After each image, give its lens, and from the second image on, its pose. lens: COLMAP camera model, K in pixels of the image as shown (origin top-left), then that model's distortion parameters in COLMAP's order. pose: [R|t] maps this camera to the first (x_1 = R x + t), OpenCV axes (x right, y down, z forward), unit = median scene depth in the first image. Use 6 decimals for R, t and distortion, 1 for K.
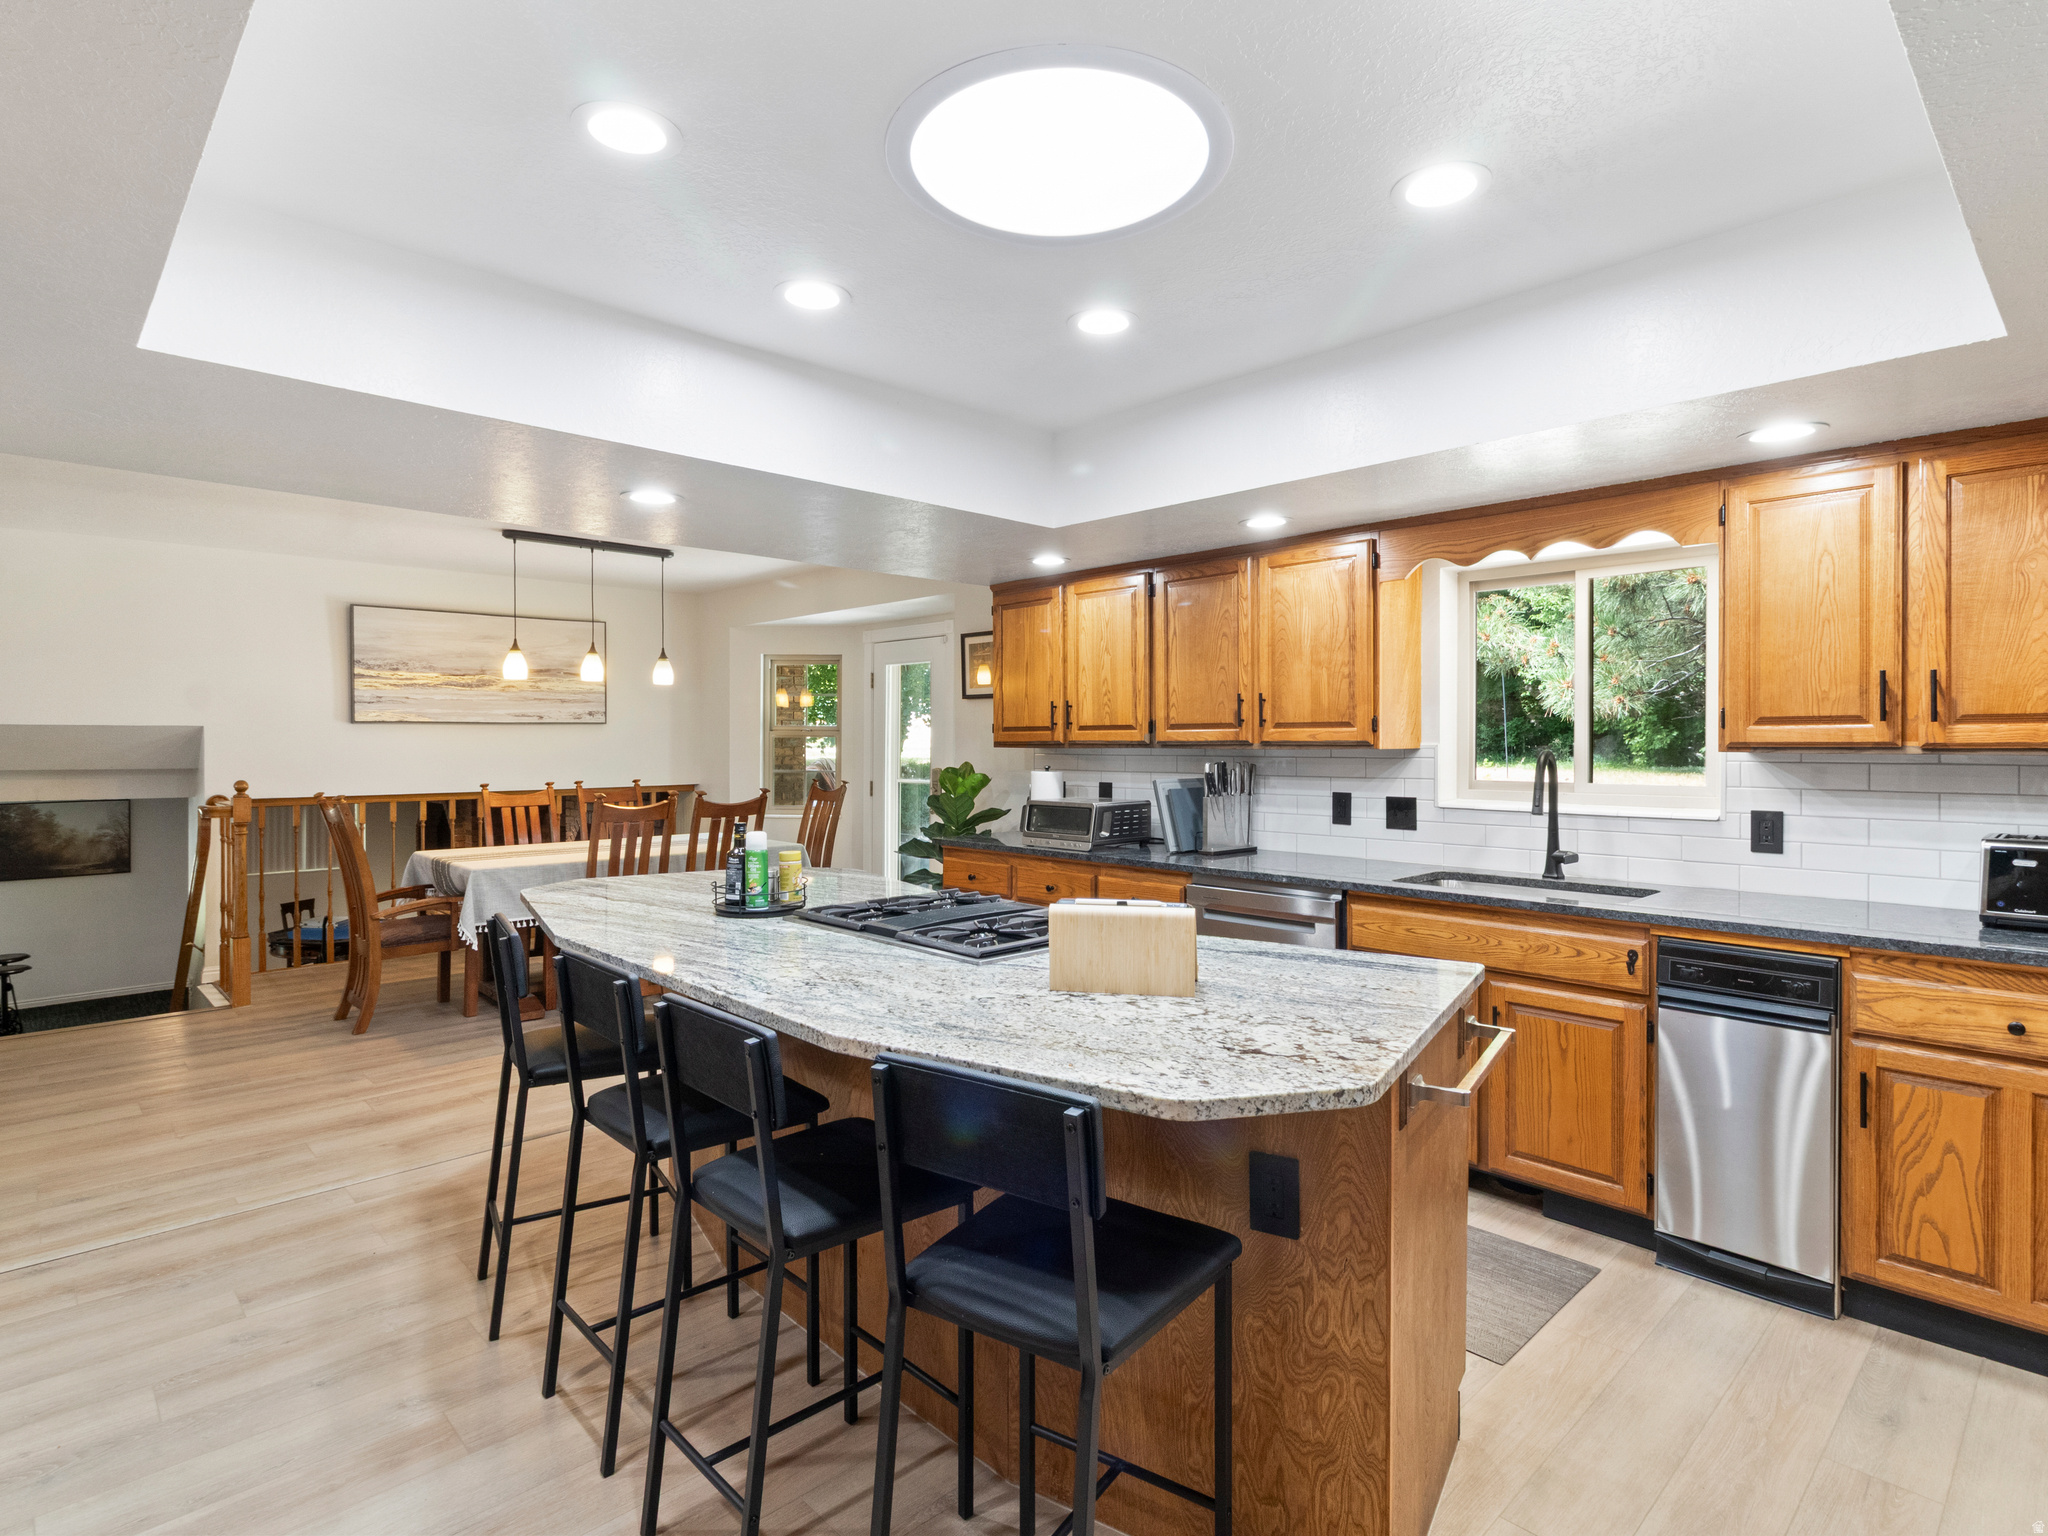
lens RADIAL K [[1074.6, 0, 1027.0], [0, 1074.6, 740.1], [0, 0, 1]] dist [0.004428, 0.001277]
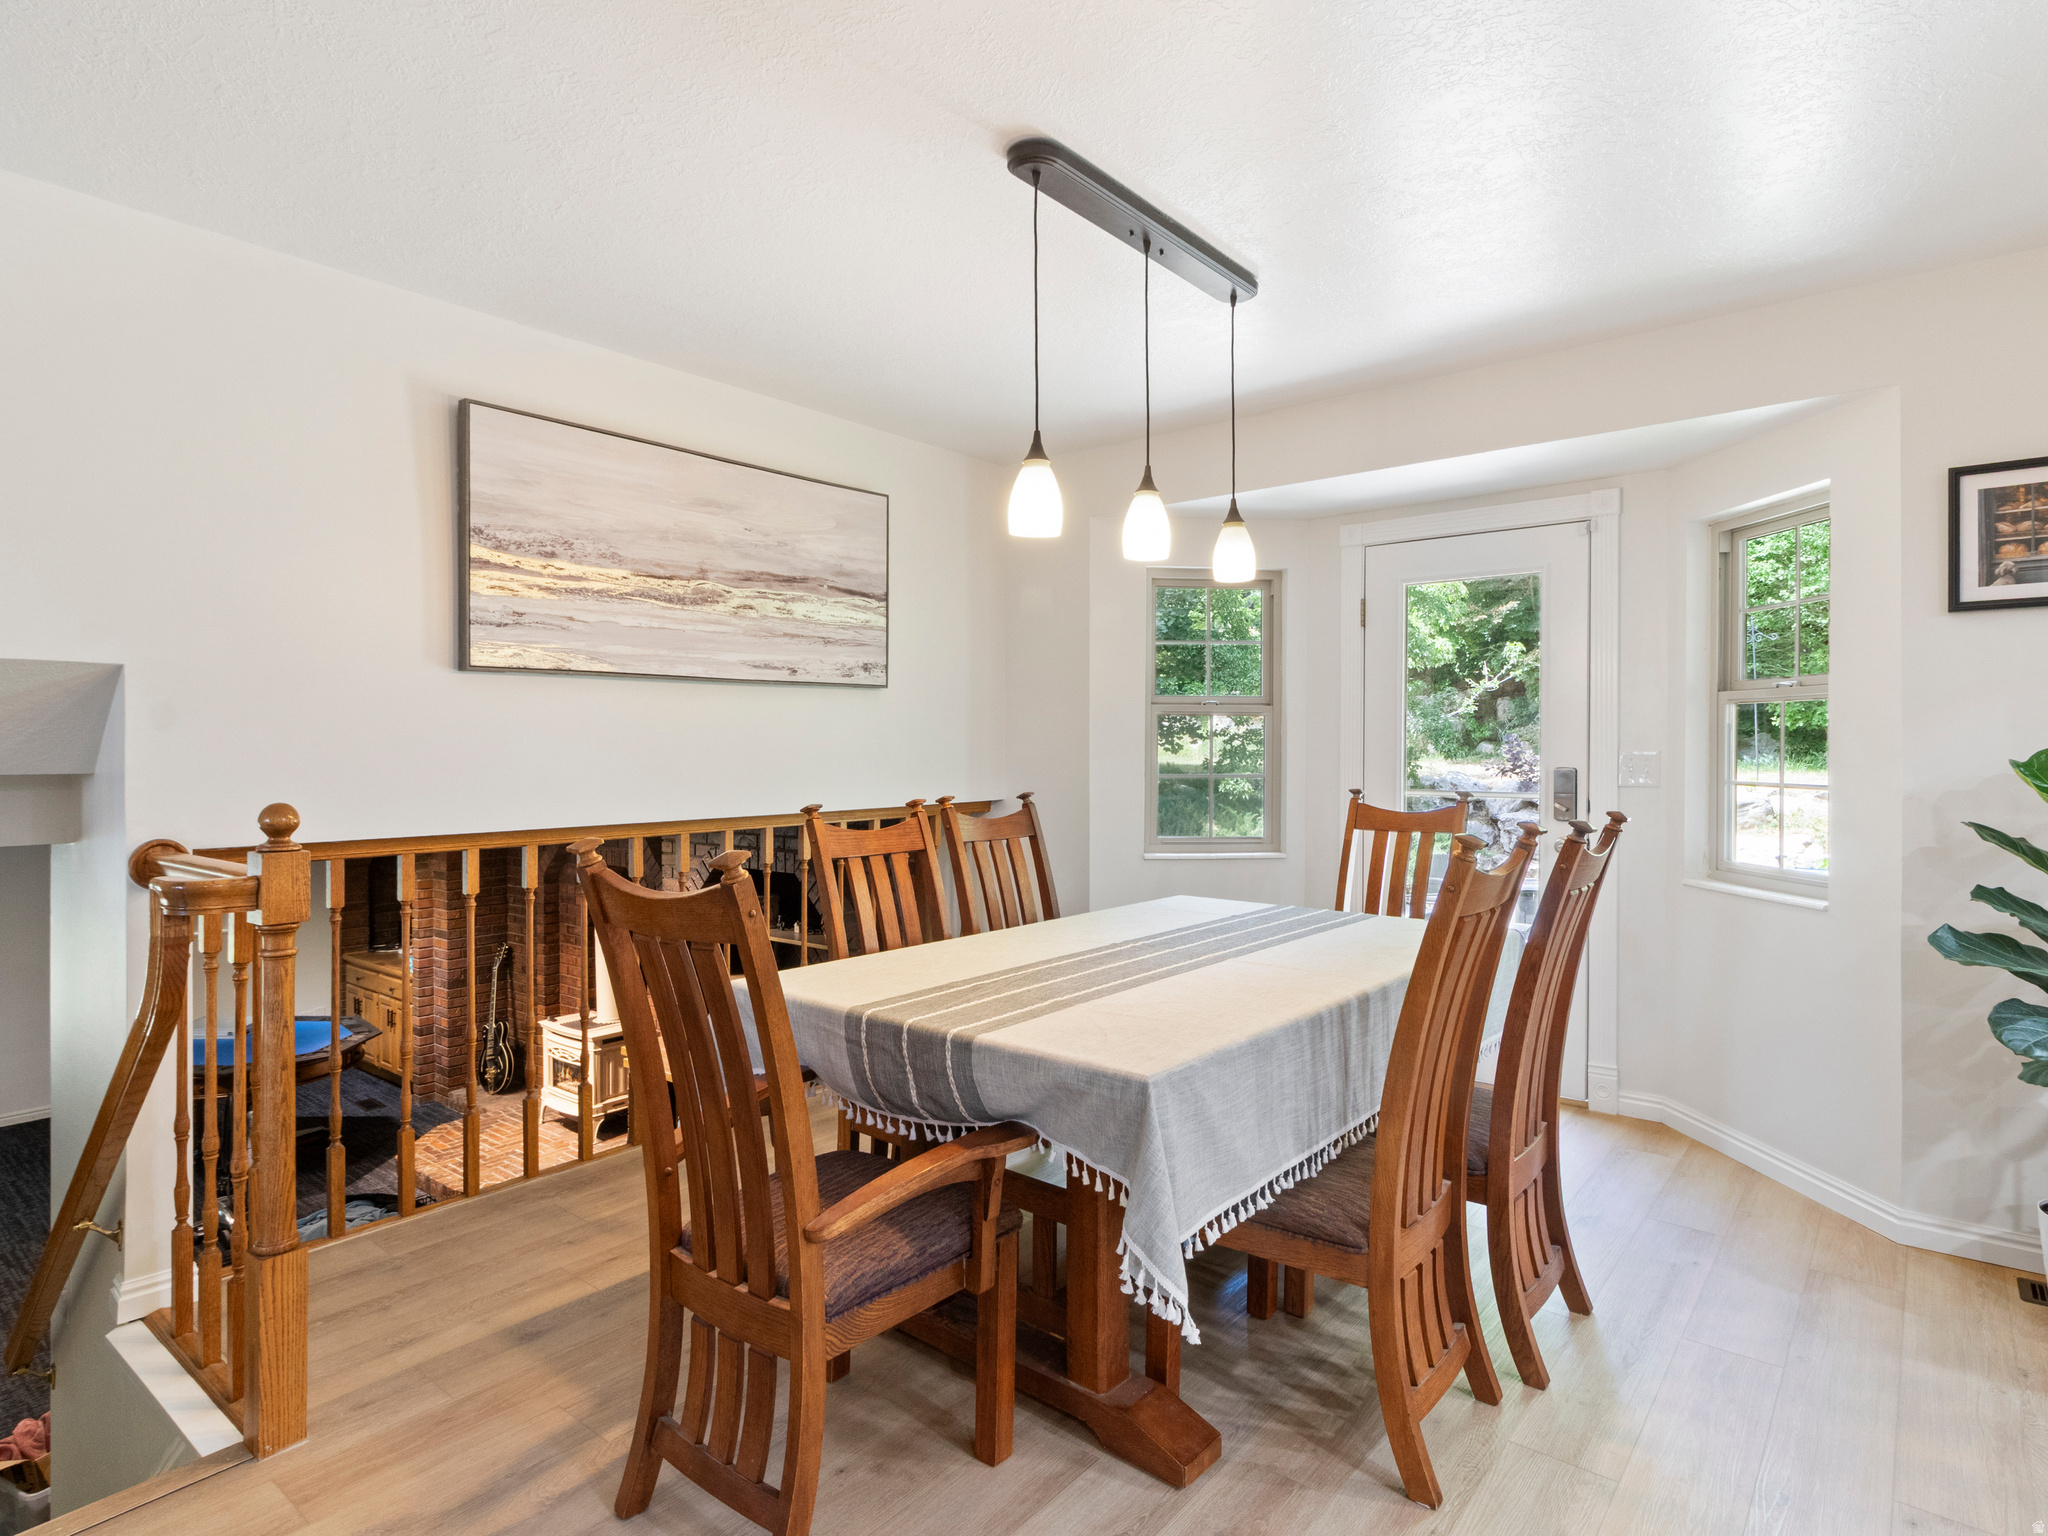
lens RADIAL K [[1103.6, 0, 1023.0], [0, 1103.6, 745.3], [0, 0, 1]] dist [0.000586, 0.000529]
pose [[0.992351, -0.001552, 0.123435, -0.633459], [0.001868, 0.999995, -0.002445, 0.023638], [-0.123430, 0.002656, 0.992350, 0.725924]]
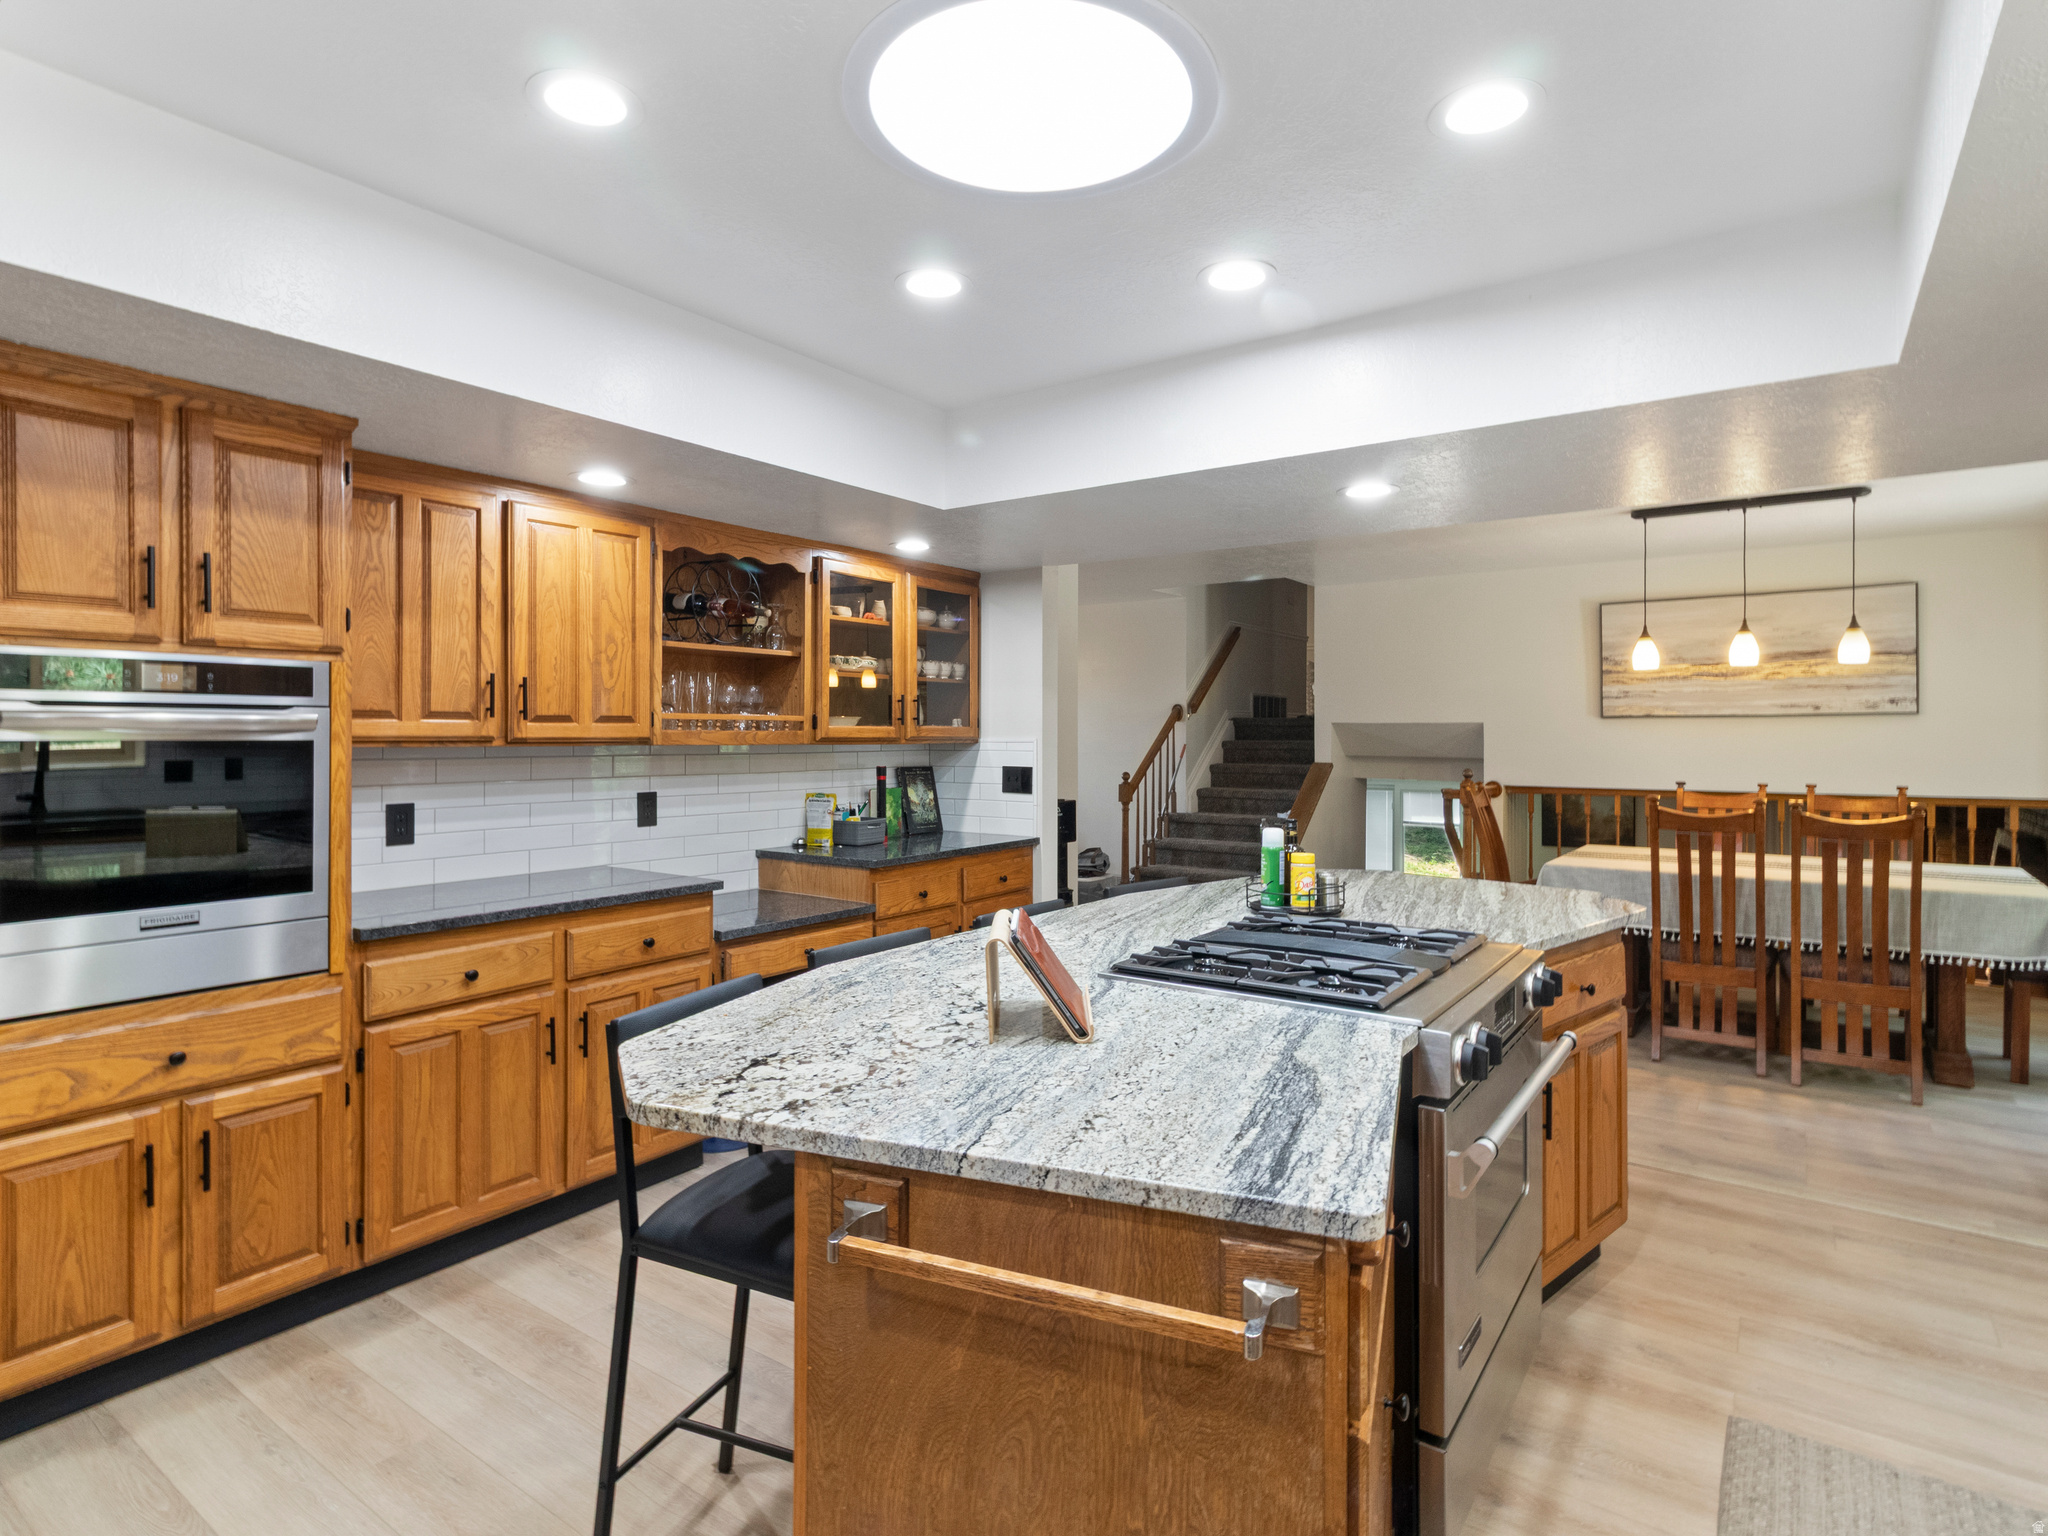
lens RADIAL K [[1074.6, 0, 1027.0], [0, 1074.6, 740.1], [0, 0, 1]] dist [0.004428, 0.001277]
pose [[0.185518, 0.008184, -0.982607, 0.409069], [-0.002061, 0.999966, 0.007939, -0.002000], [0.982639, 0.000552, 0.185529, 0.362720]]
